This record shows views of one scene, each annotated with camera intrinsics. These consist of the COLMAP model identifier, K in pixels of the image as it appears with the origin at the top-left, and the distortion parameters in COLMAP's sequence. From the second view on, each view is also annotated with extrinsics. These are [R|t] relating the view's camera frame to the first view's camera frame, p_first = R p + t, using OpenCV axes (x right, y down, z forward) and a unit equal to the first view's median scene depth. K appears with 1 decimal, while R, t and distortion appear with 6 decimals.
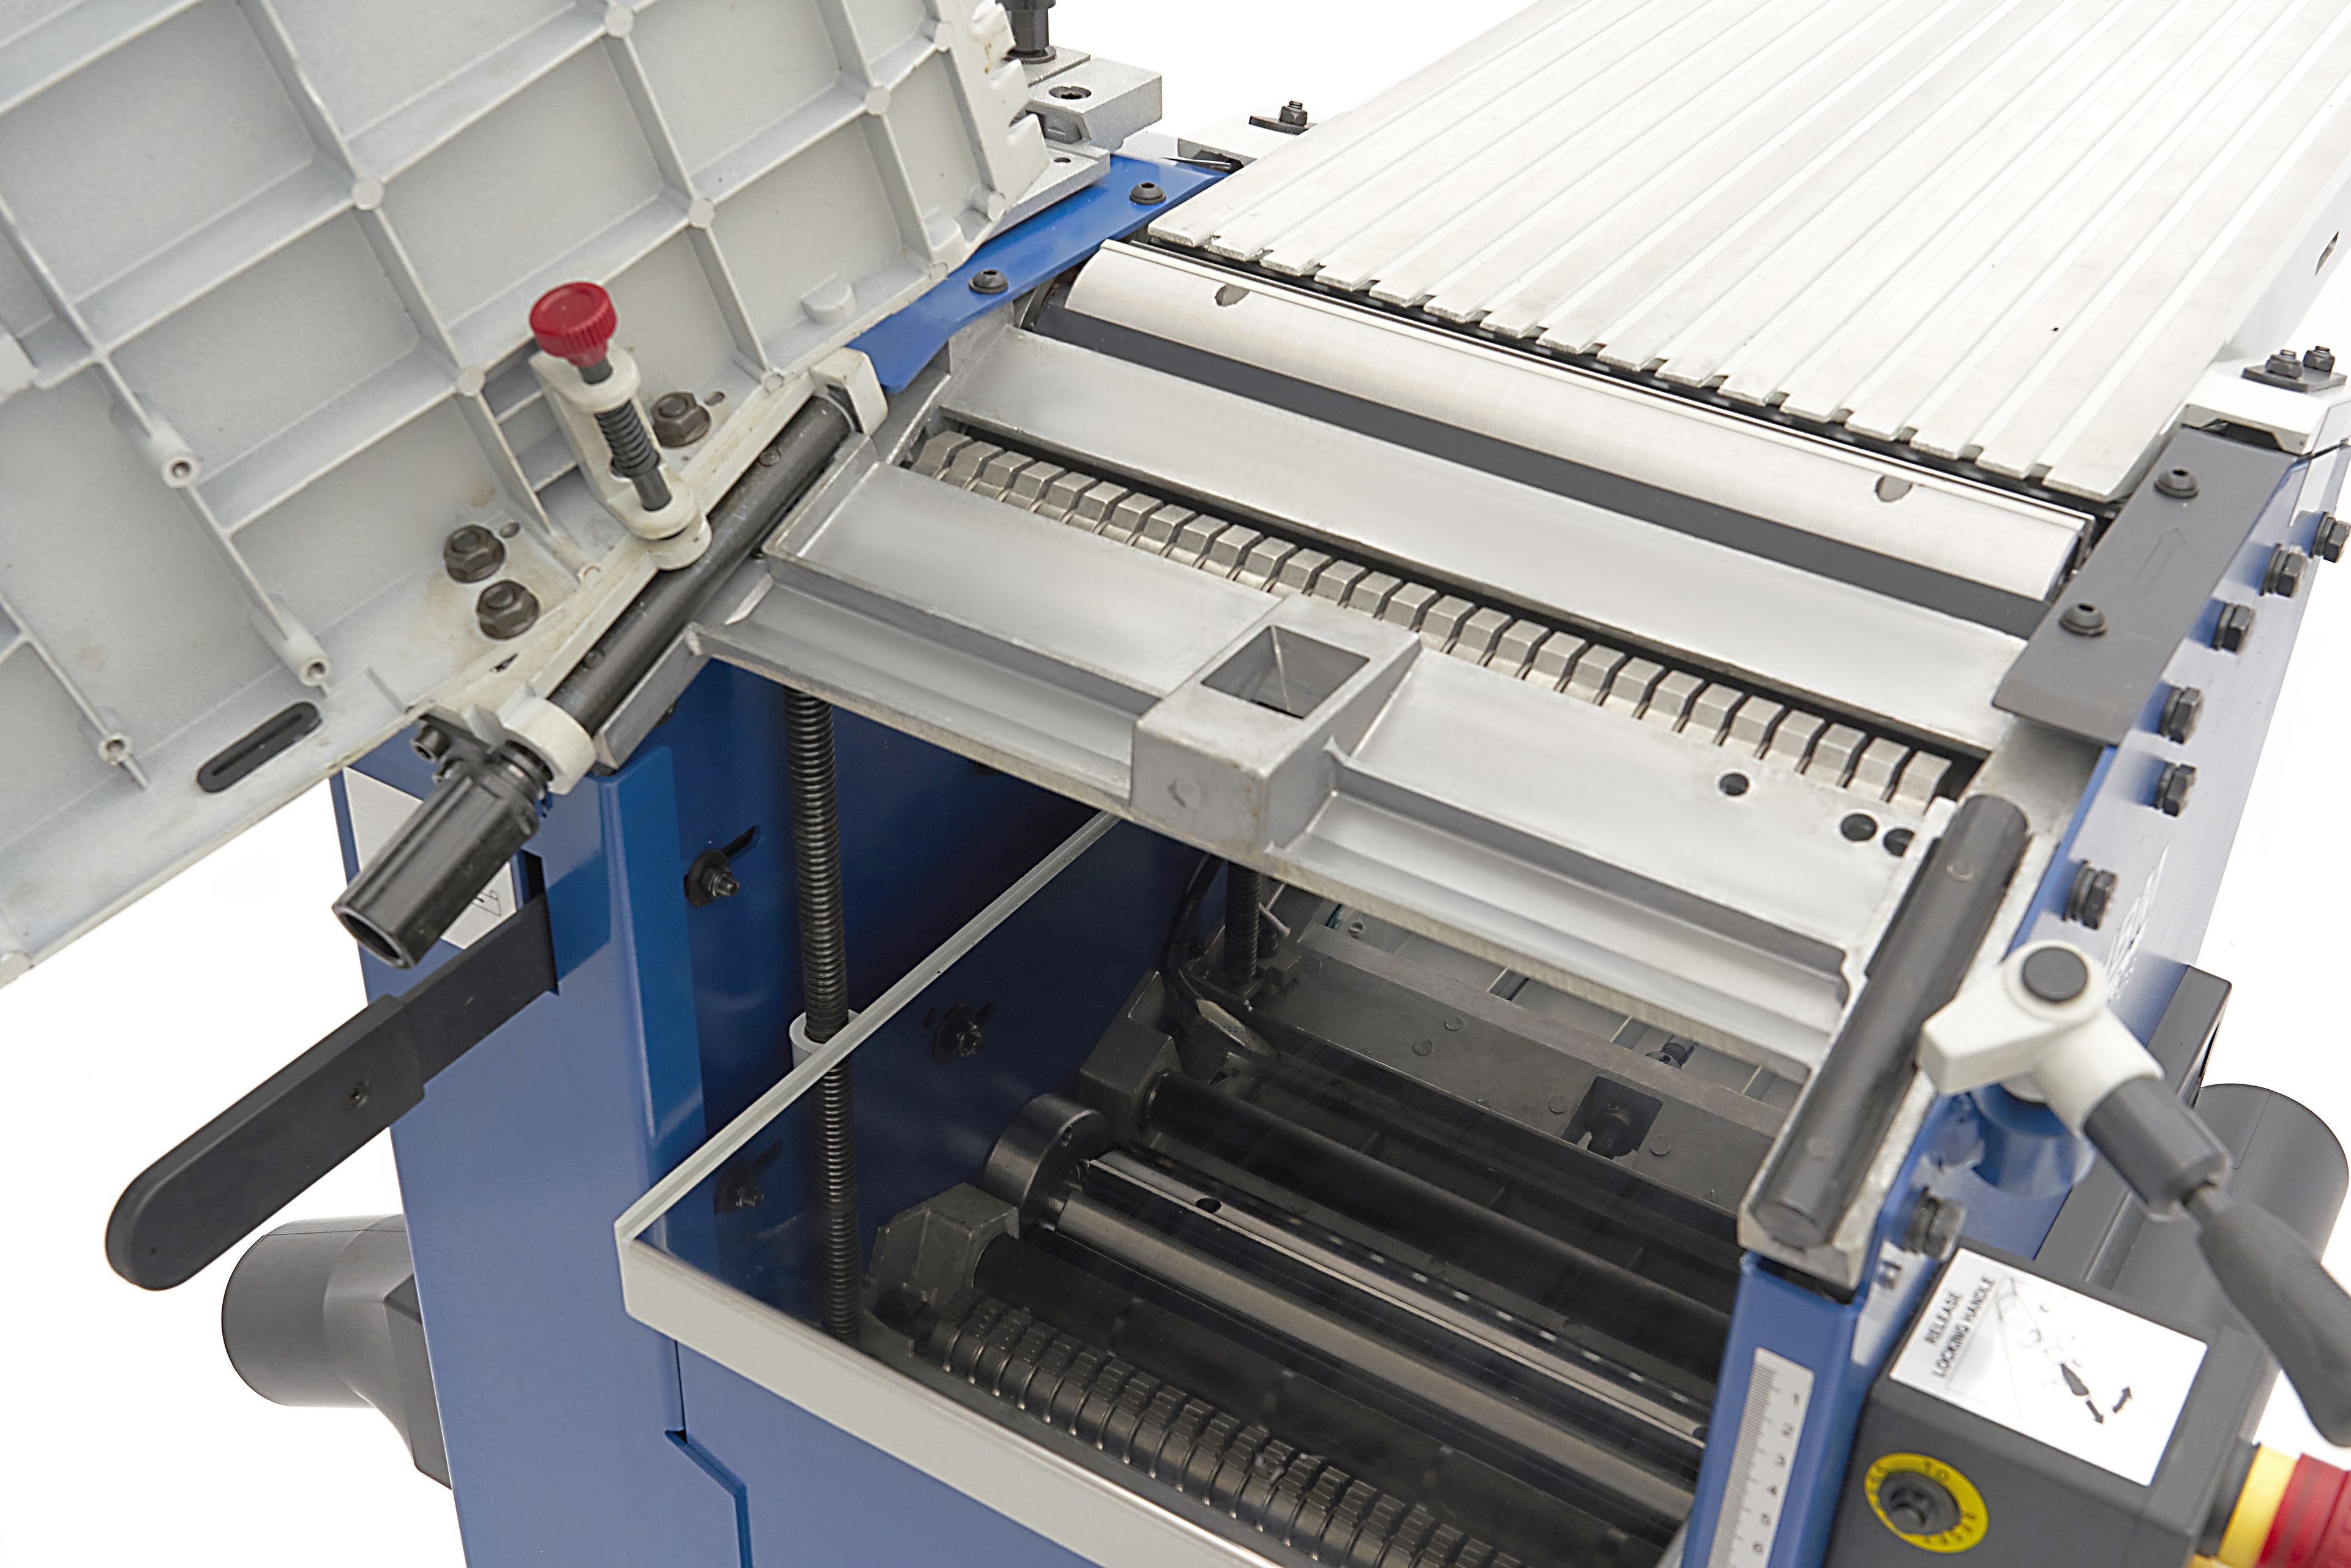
lens RADIAL K [[2719.2, 0, 1175.5], [0, 2719.2, 784.0], [0, 0, 1]] dist [-0.018521, -0.029157]
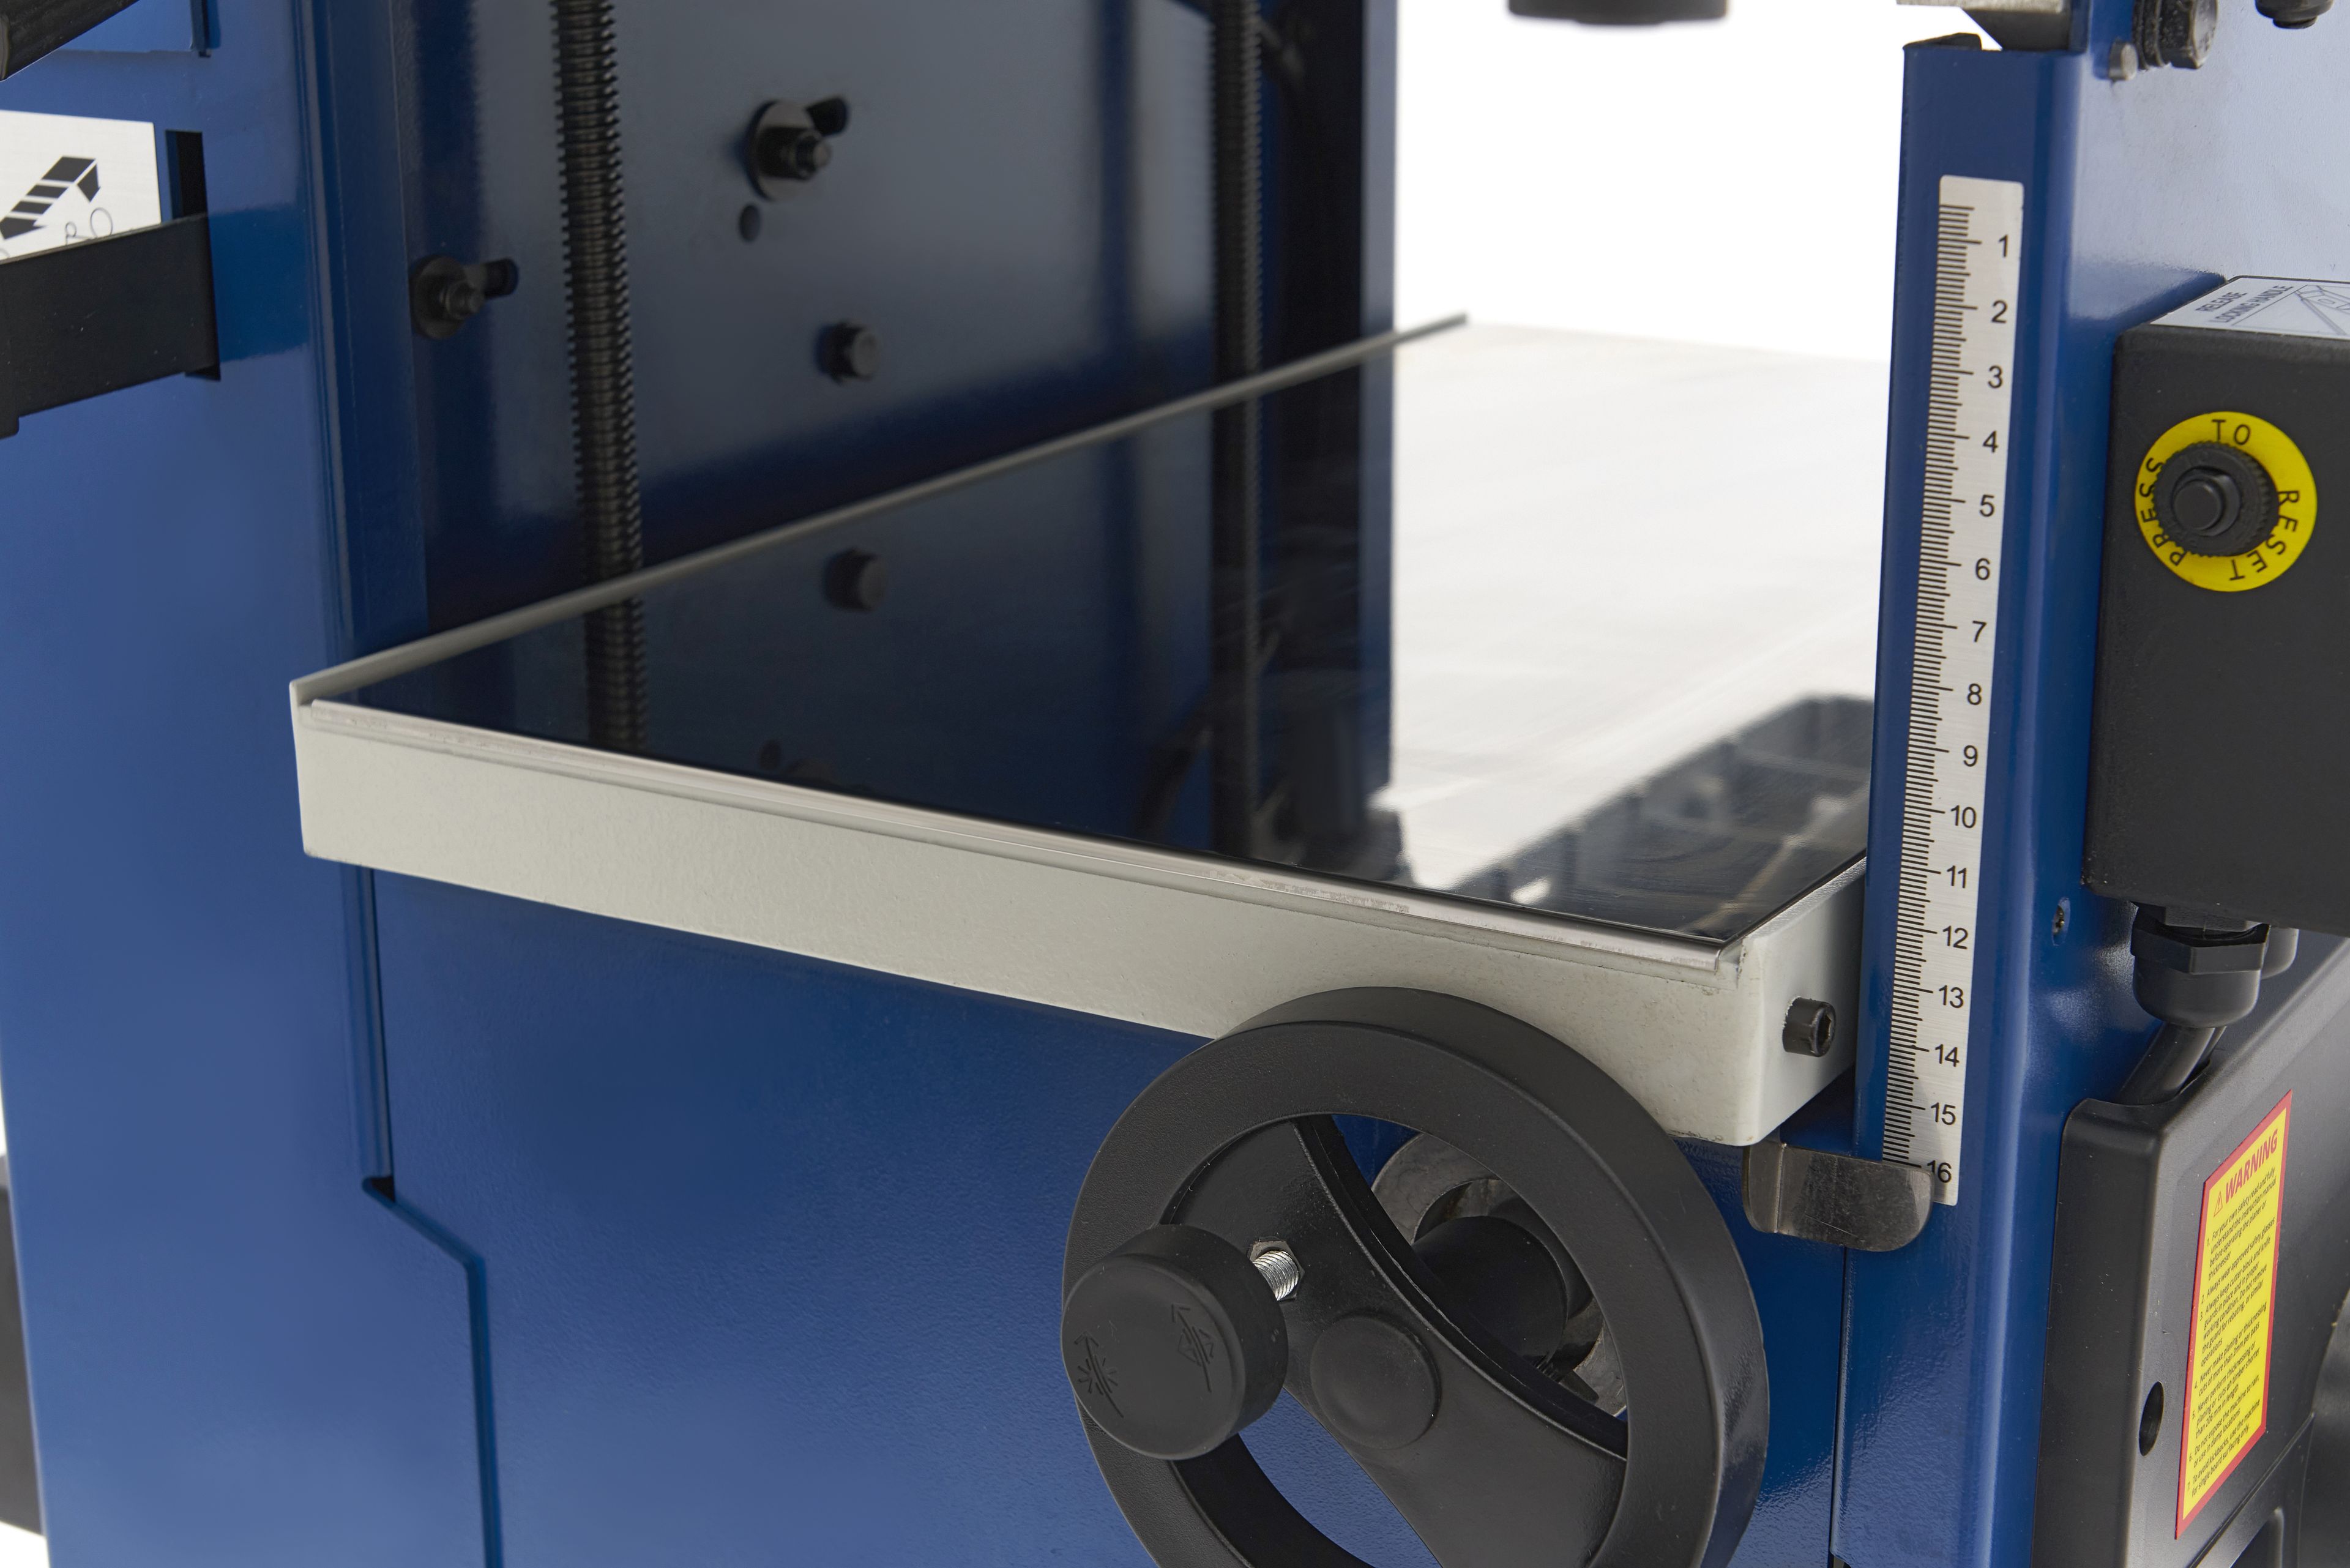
lens RADIAL K [[3920.7, 0, 1175.0], [0, 3920.7, 784.0], [0, 0, 1]] dist [-0.092543, -0.112867]
pose [[0.999206, -0.039699, 0.003404, 0.010657], [0.038909, 0.953762, -0.298034, 0.526709], [0.008585, 0.297930, 0.954549, 0.090167]]
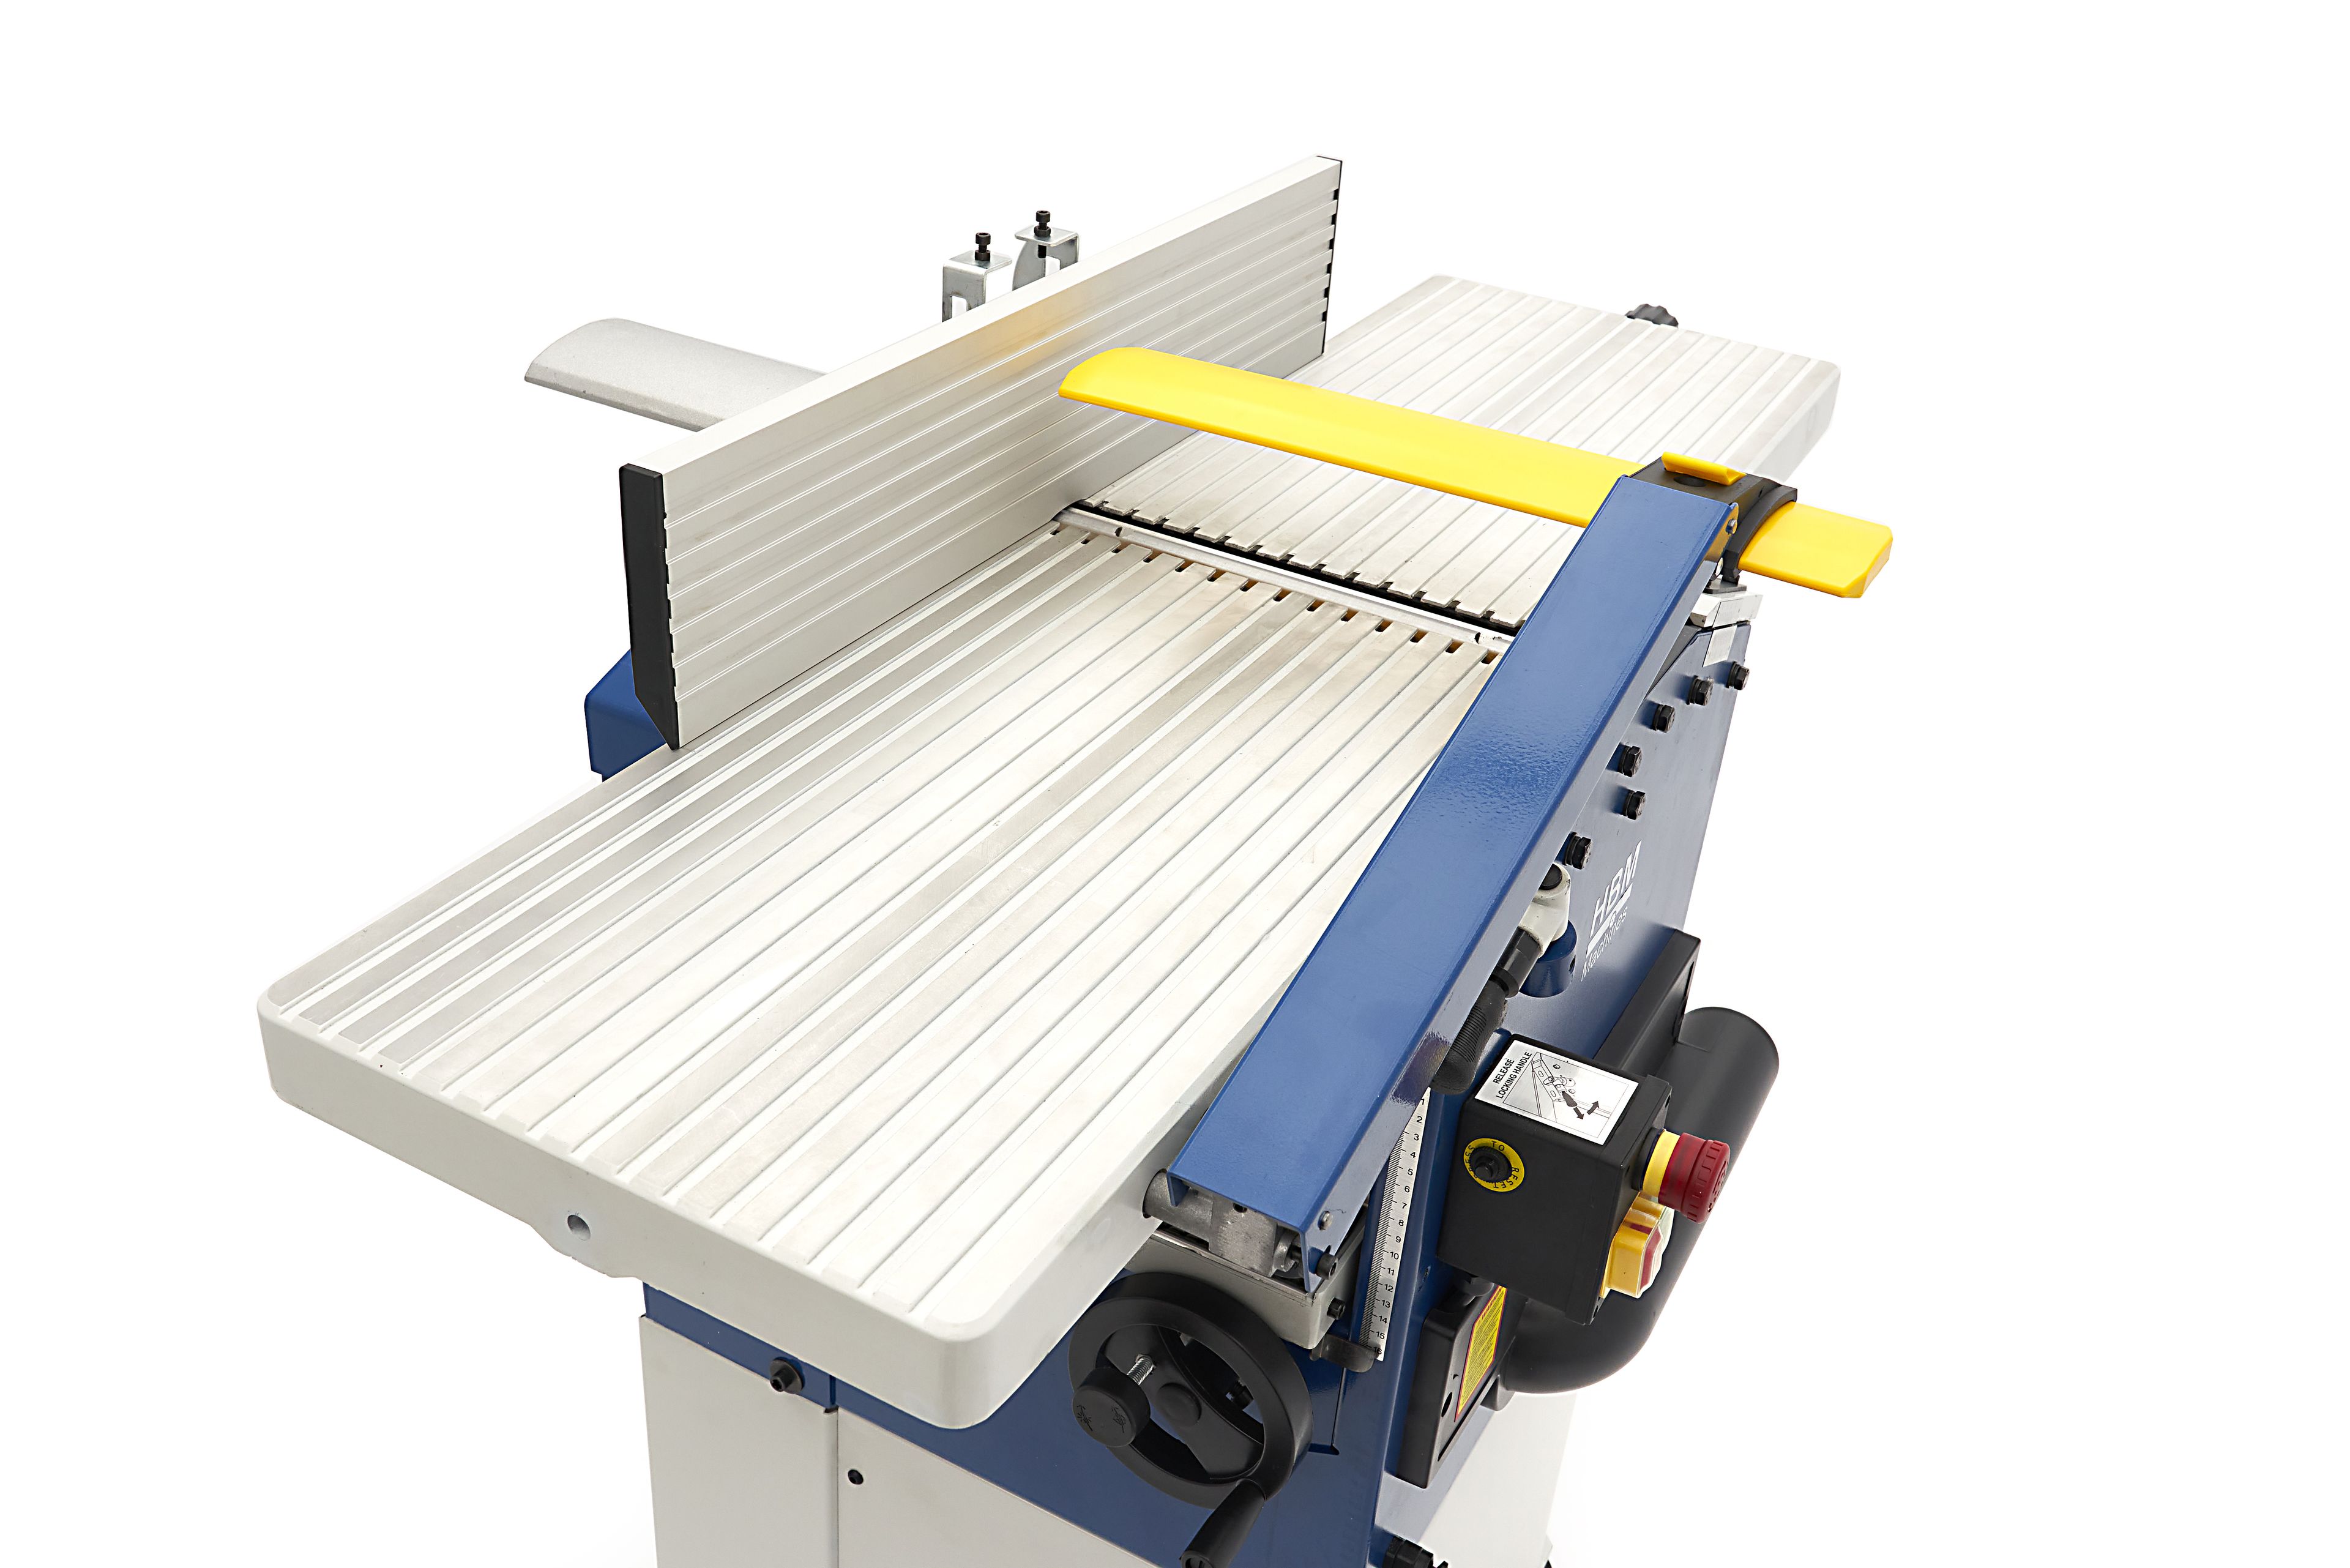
lens RADIAL K [[2130.0, 0, 1175.0], [0, 2130.0, 784.0], [0, 0, 1]] dist [-0.016976, -0.003559]
pose [[0.997329, 0.000881, 0.073035, -0.050010], [0.003379, 0.998300, -0.058188, 0.072243], [-0.072962, 0.058280, 0.995630, -0.428668]]
